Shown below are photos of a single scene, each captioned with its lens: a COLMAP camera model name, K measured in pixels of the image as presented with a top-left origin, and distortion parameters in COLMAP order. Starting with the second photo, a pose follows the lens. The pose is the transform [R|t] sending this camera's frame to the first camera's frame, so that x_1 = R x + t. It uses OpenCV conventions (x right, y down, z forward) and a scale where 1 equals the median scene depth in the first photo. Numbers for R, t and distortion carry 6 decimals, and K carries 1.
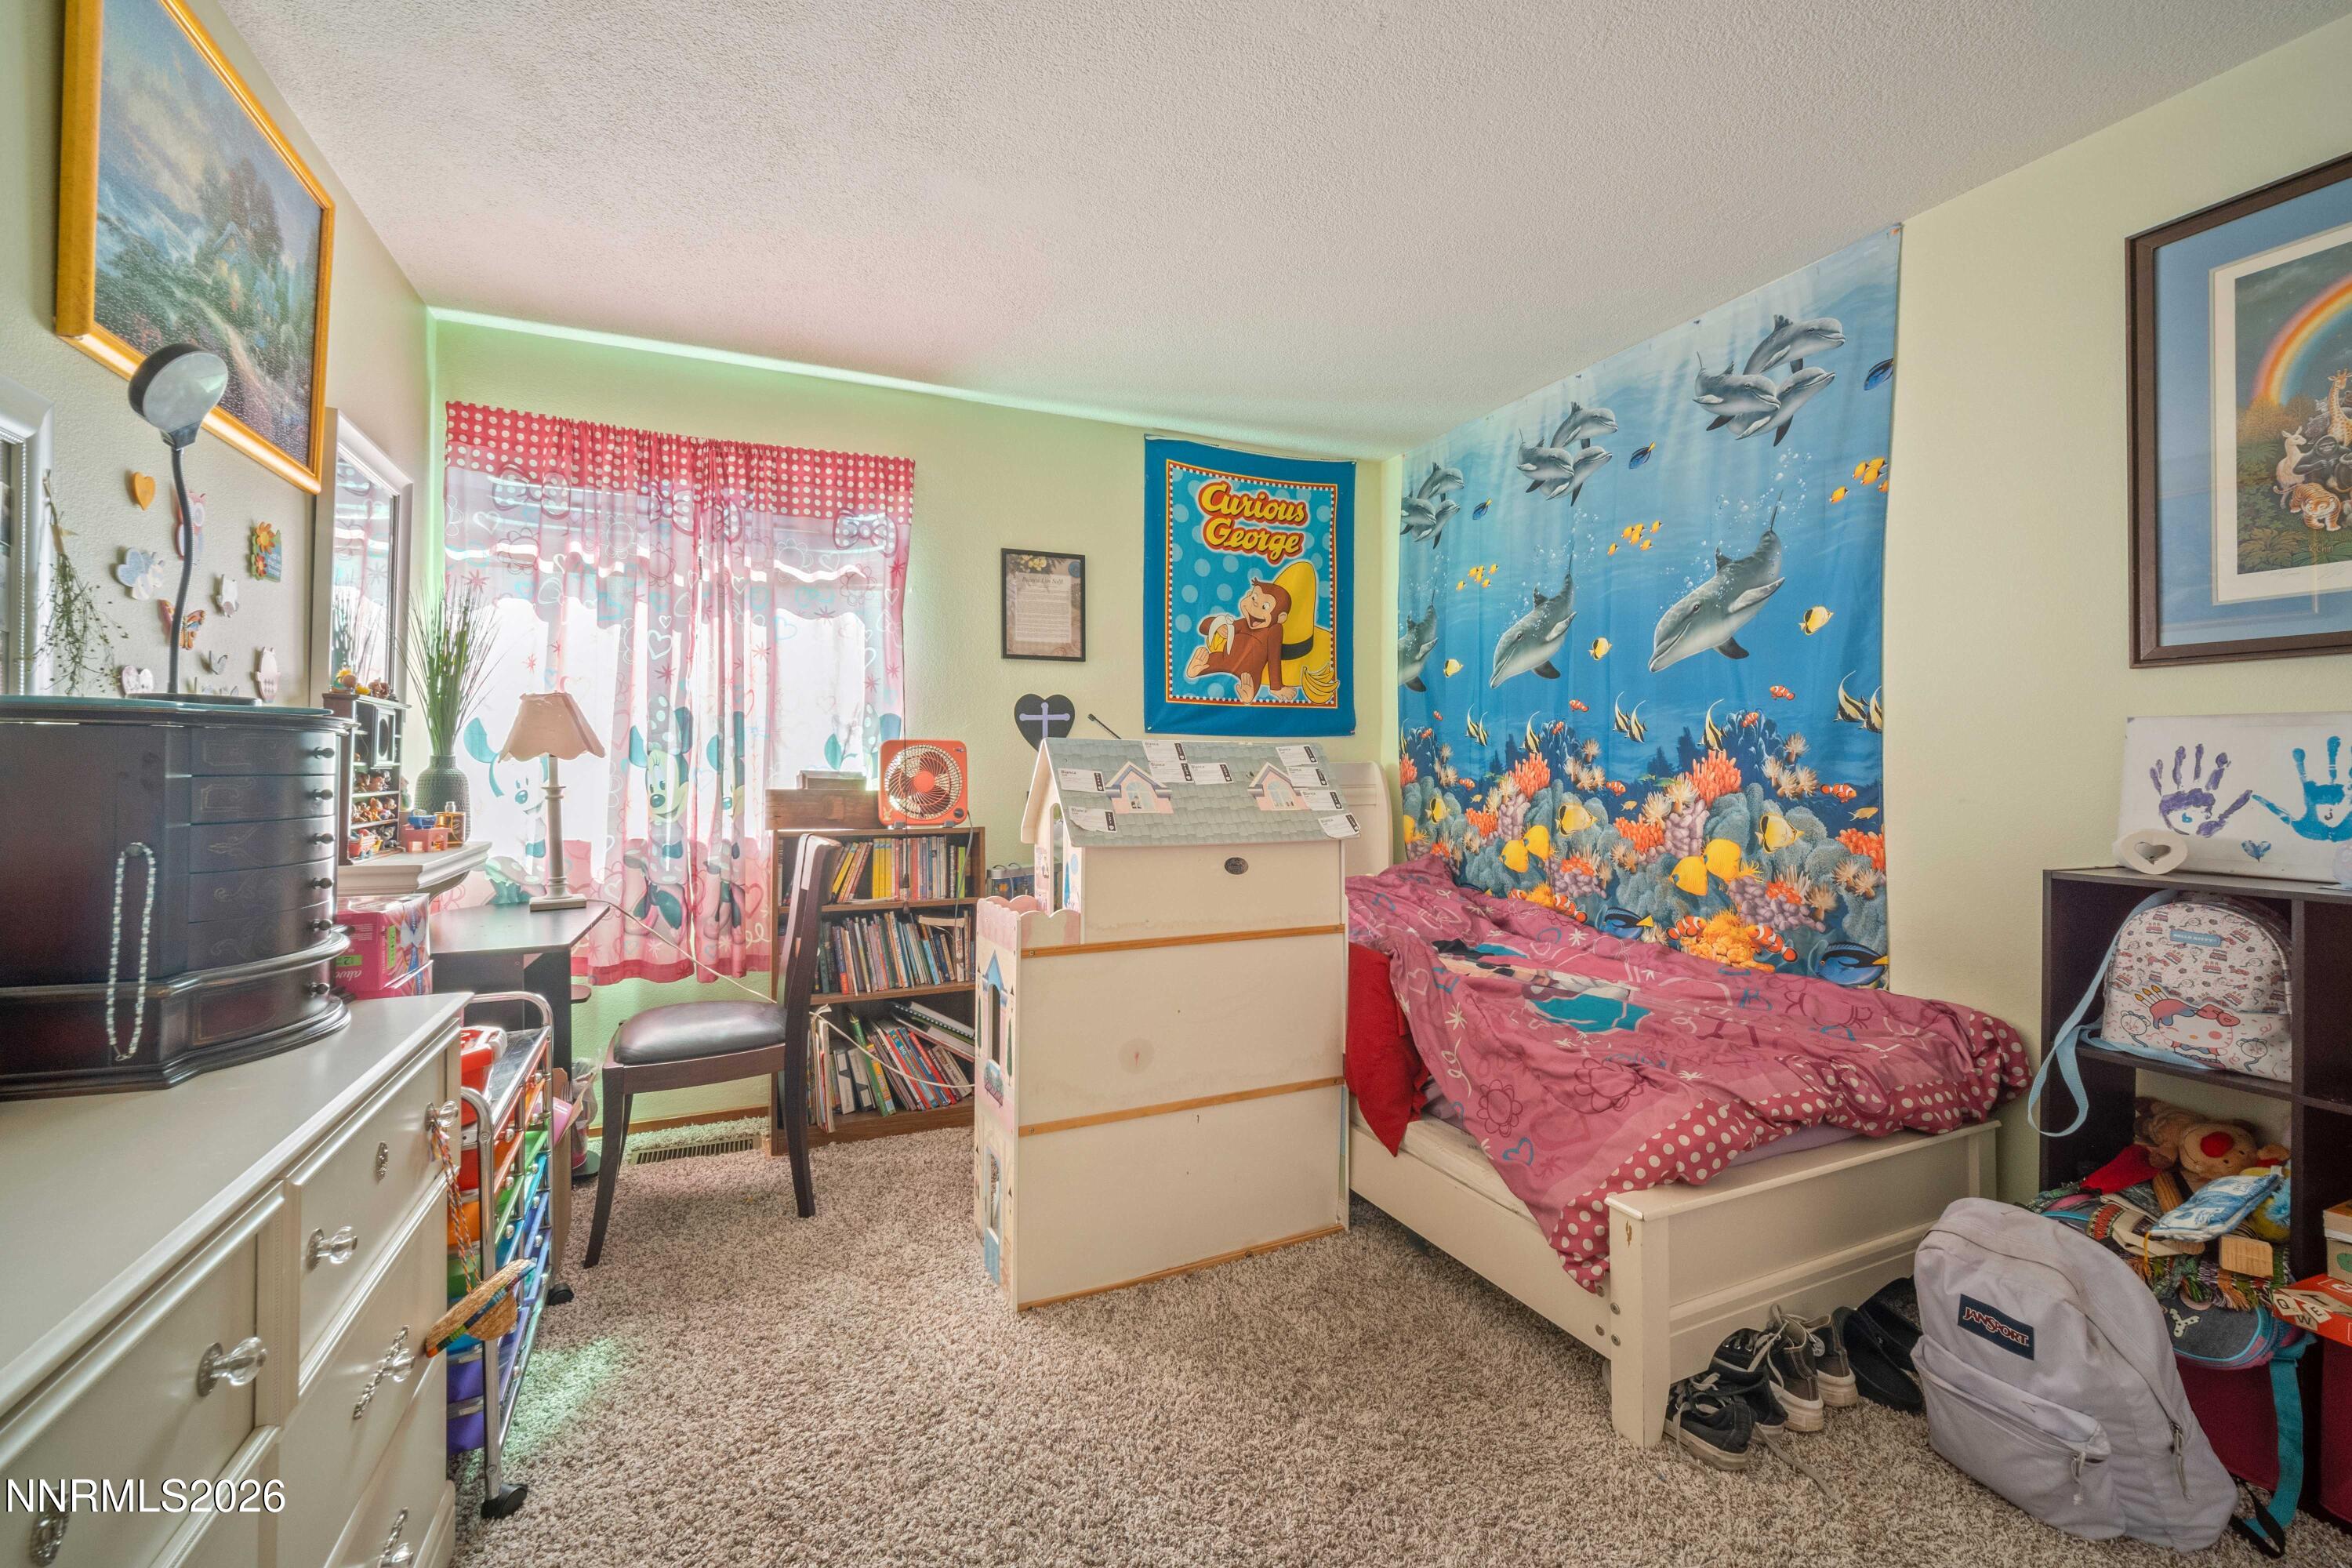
lens RADIAL K [[958.5, 0, 1167.6], [0, 958.5, 767.4], [0, 0, 1]] dist [-0.002828, -0.000433]
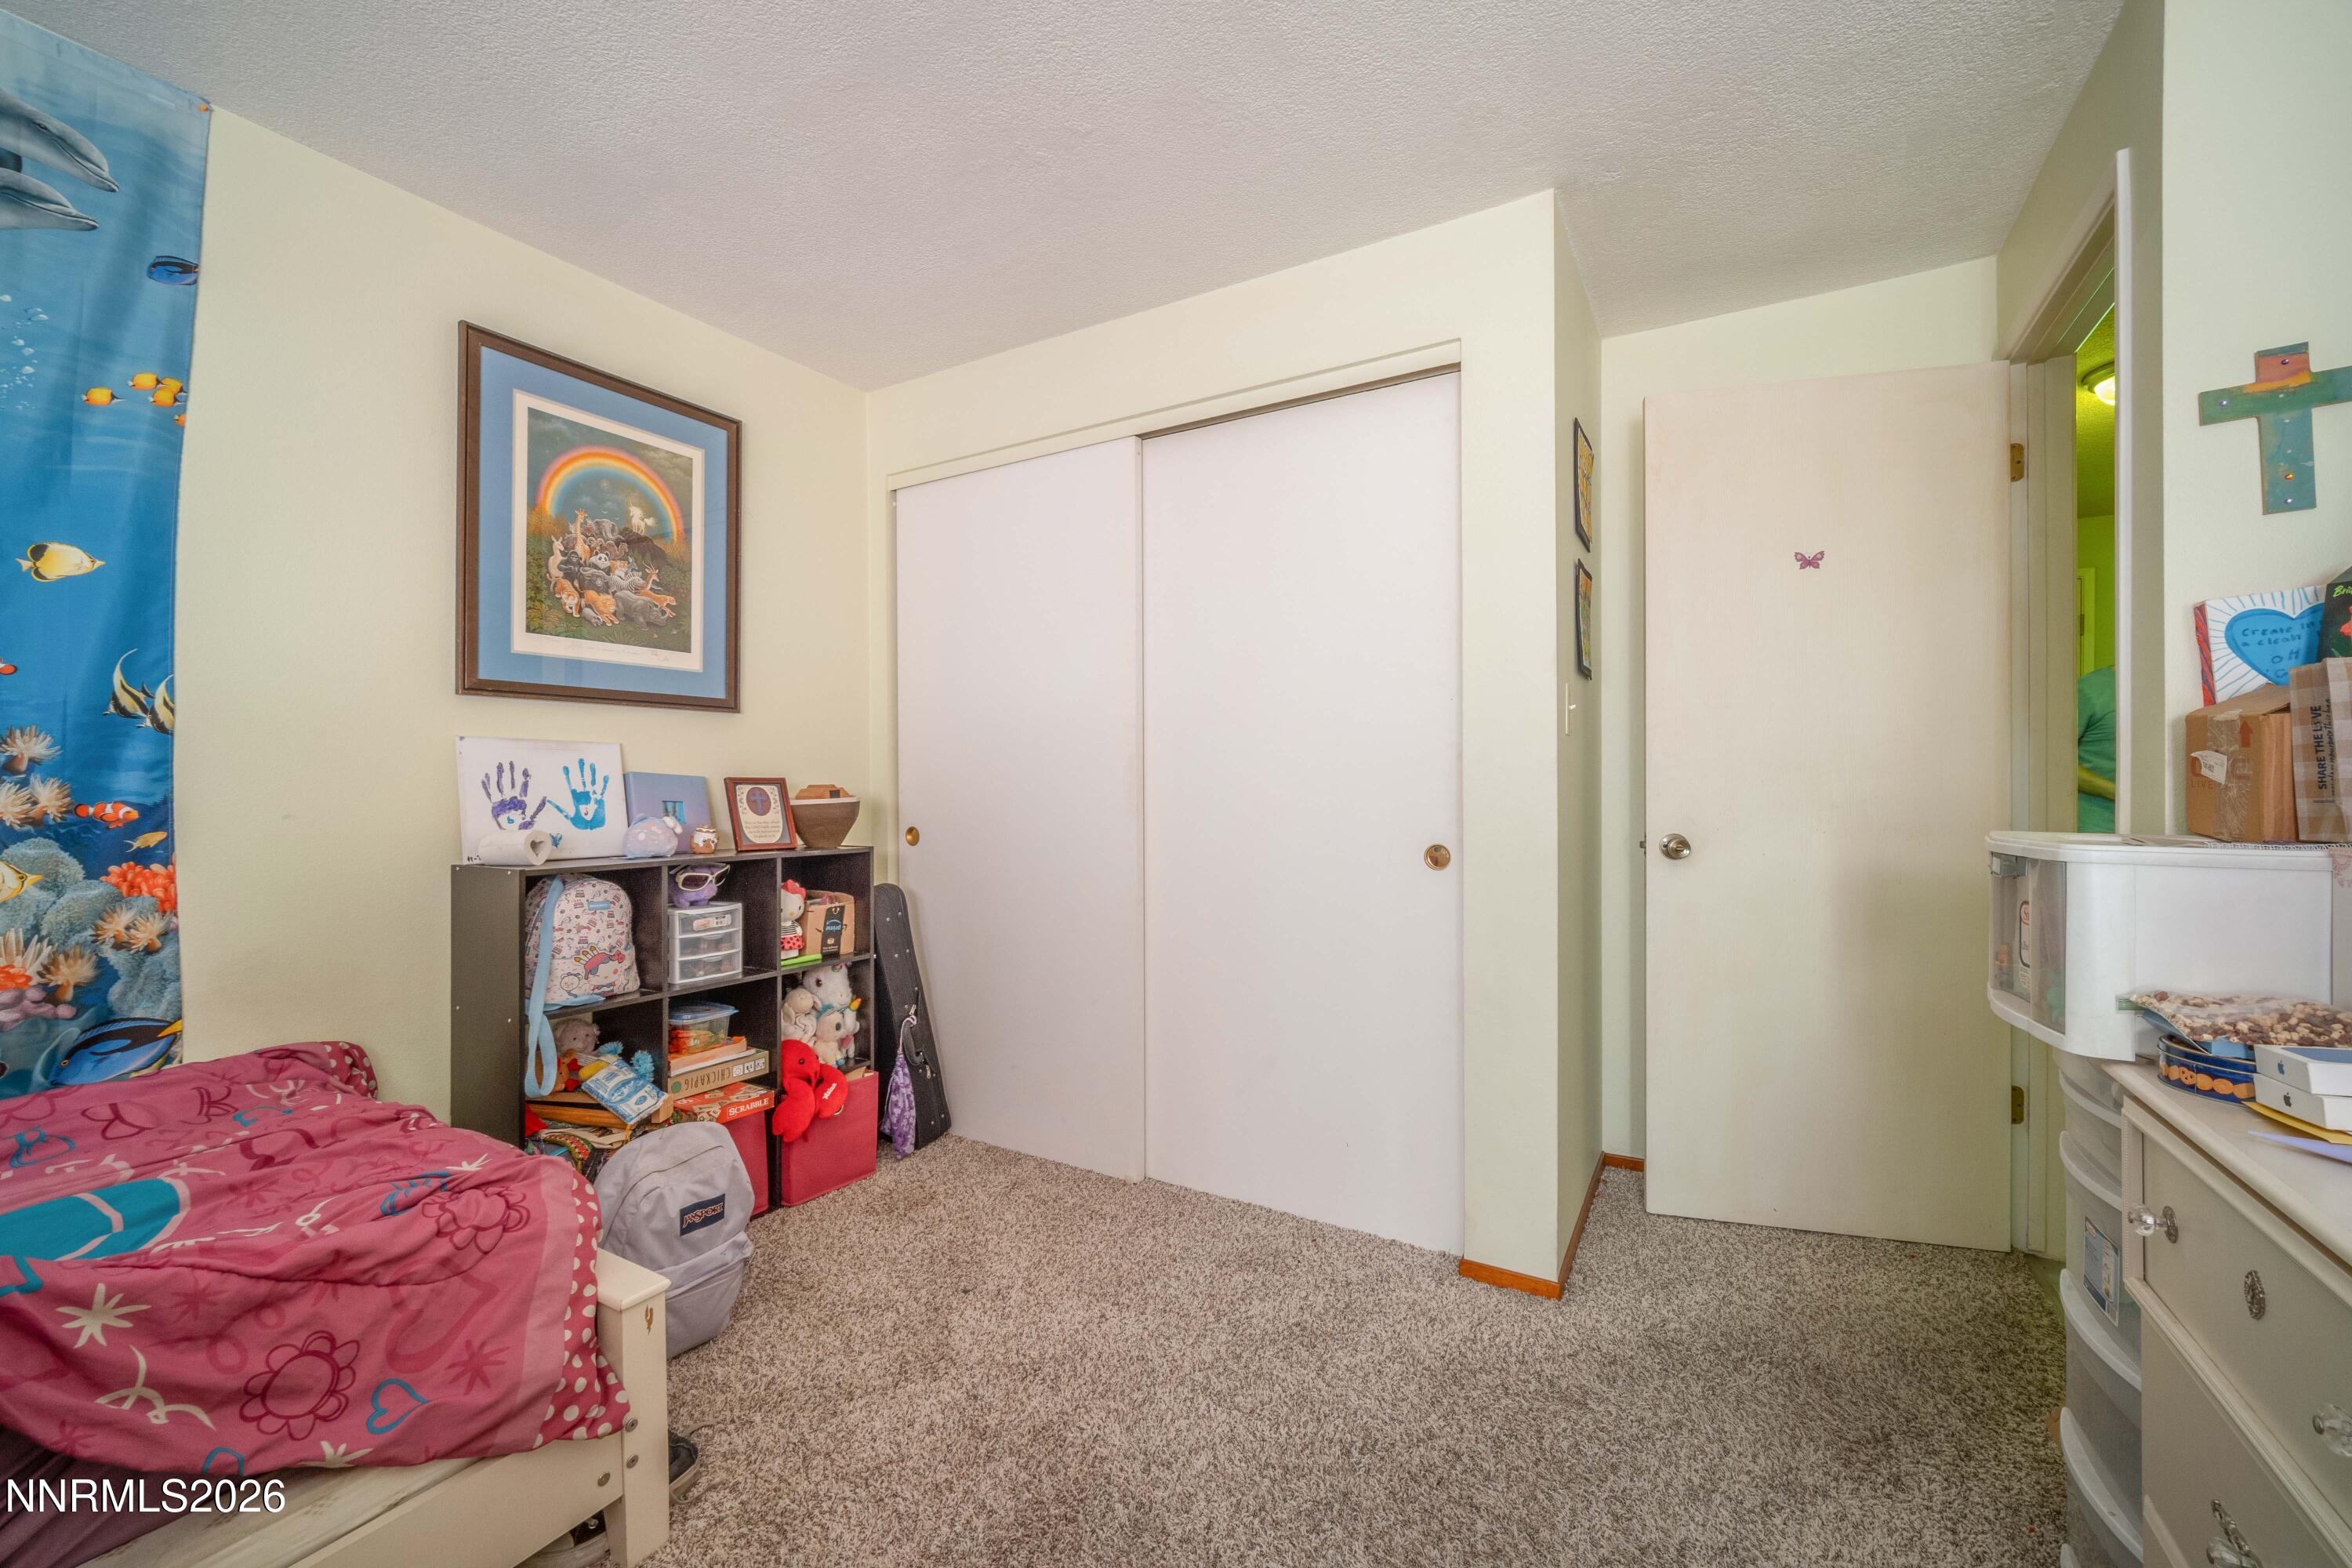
lens RADIAL K [[958.5, 0, 1164.8], [0, 958.5, 779.4], [0, 0, 1]] dist [-0.002828, -0.000433]
pose [[-0.574589, -0.001888, 0.818440, -0.349707], [-0.002851, 0.999996, 0.000305, -0.002433], [-0.818437, -0.002158, -0.574592, 0.787887]]
